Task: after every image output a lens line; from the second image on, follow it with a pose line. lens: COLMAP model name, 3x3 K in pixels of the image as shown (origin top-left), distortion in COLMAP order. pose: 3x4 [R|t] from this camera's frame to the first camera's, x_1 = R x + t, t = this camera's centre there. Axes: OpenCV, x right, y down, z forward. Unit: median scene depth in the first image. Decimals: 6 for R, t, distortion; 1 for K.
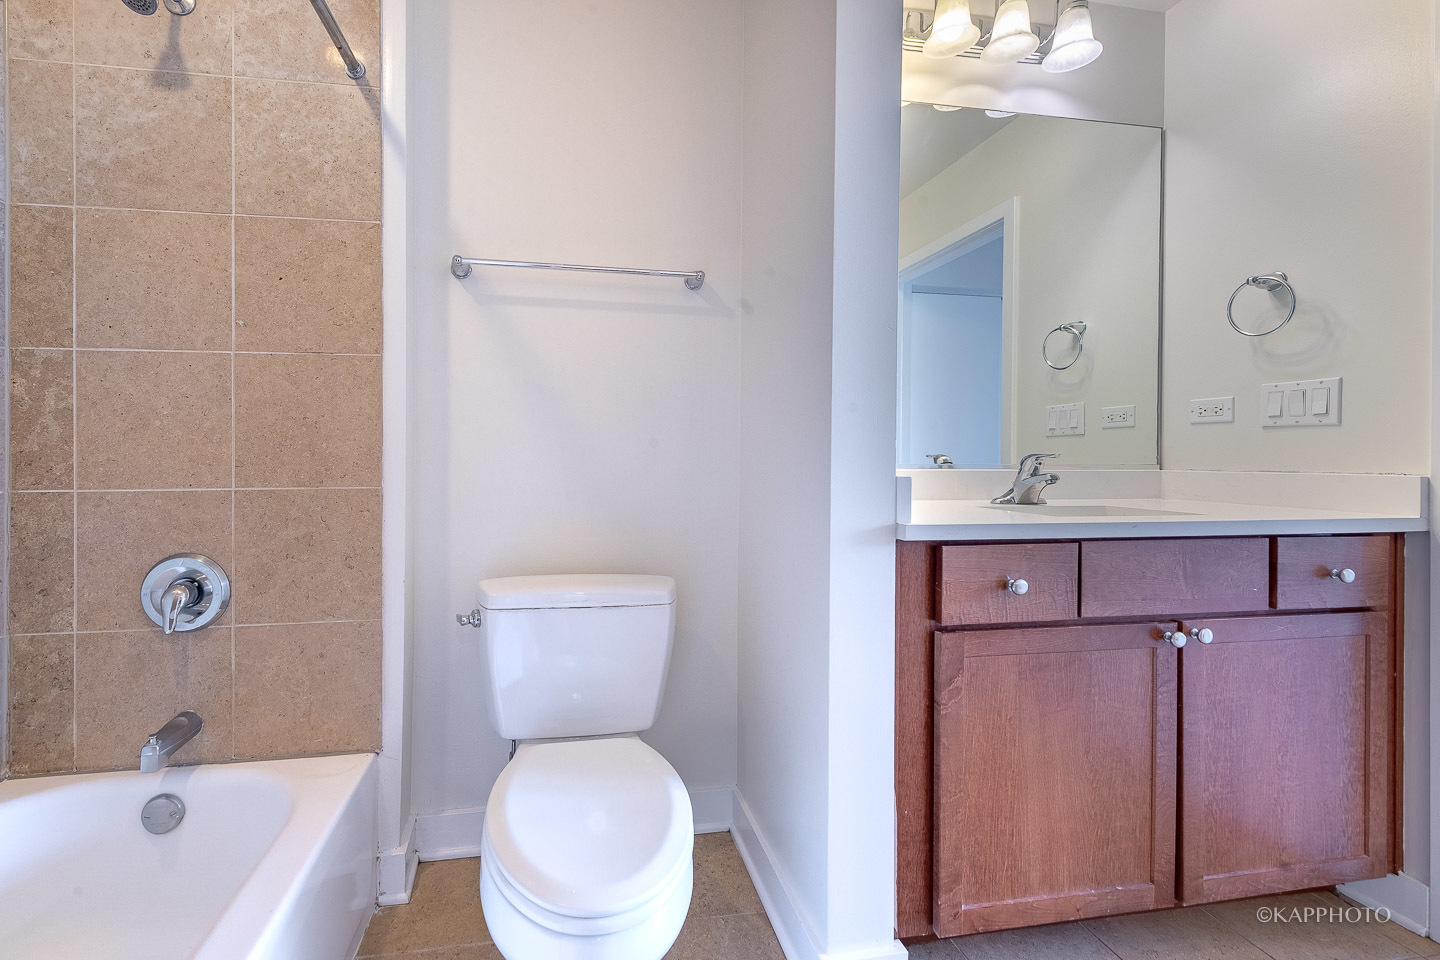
lens RADIAL K [[583.9, 0, 644.0], [0, 583.9, 460.1], [0, 0, 1]] dist [0.015107, -0.003333]
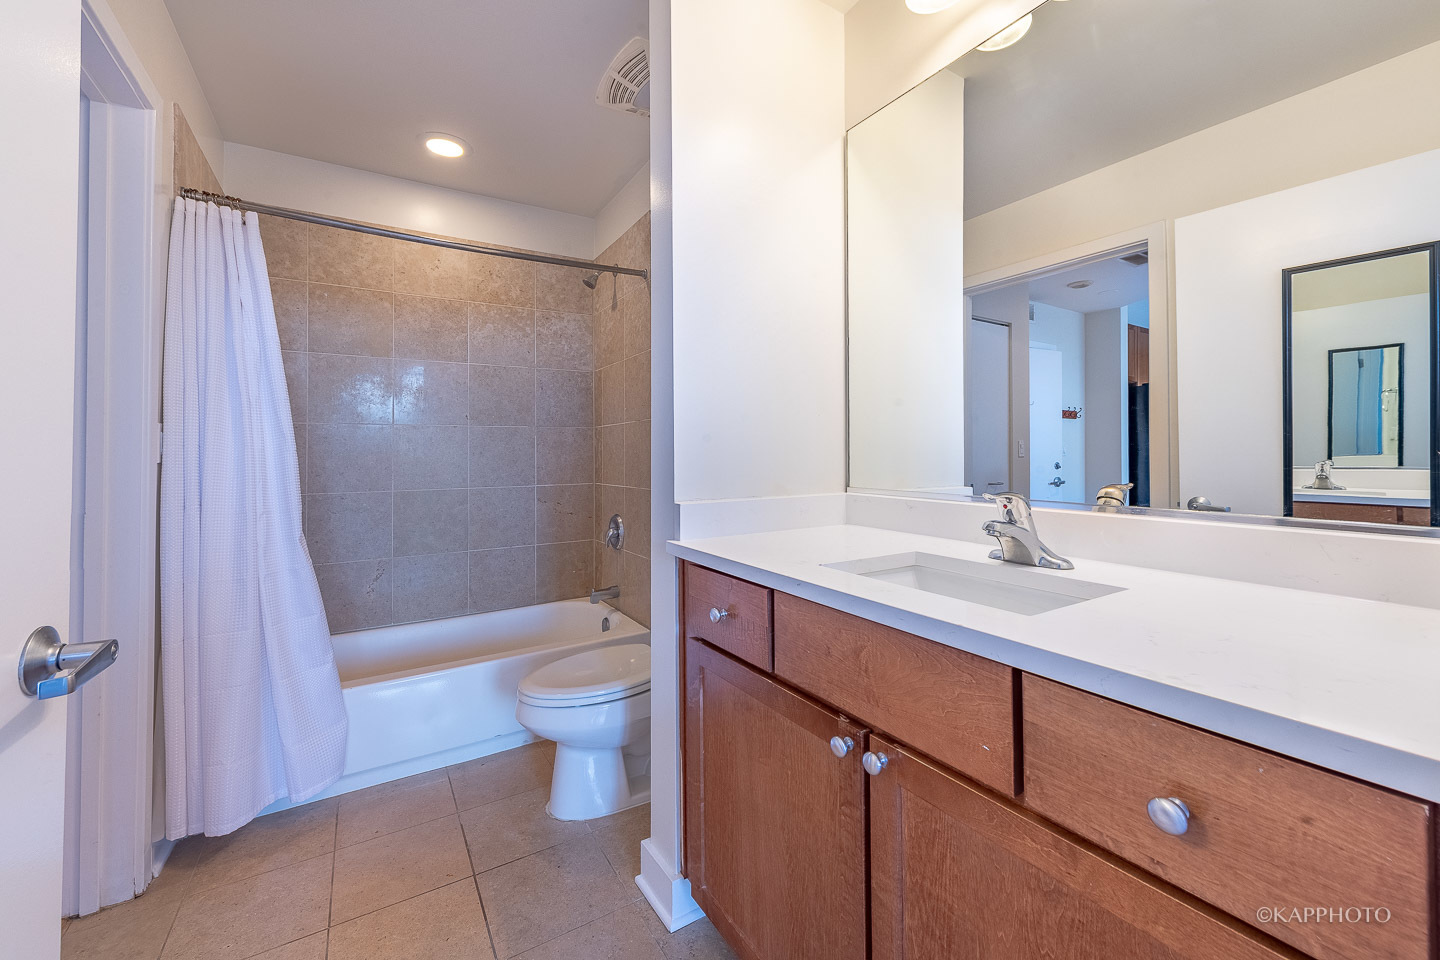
lens RADIAL K [[560.9, 0, 754.2], [0, 560.9, 456.6], [0, 0, 1]] dist [0.004763, 0.000003]
pose [[0.438998, 0.000114, -0.898488, 1.429894], [-0.005933, 0.999979, -0.002771, -0.061238], [0.898468, 0.006547, 0.438990, 0.556722]]
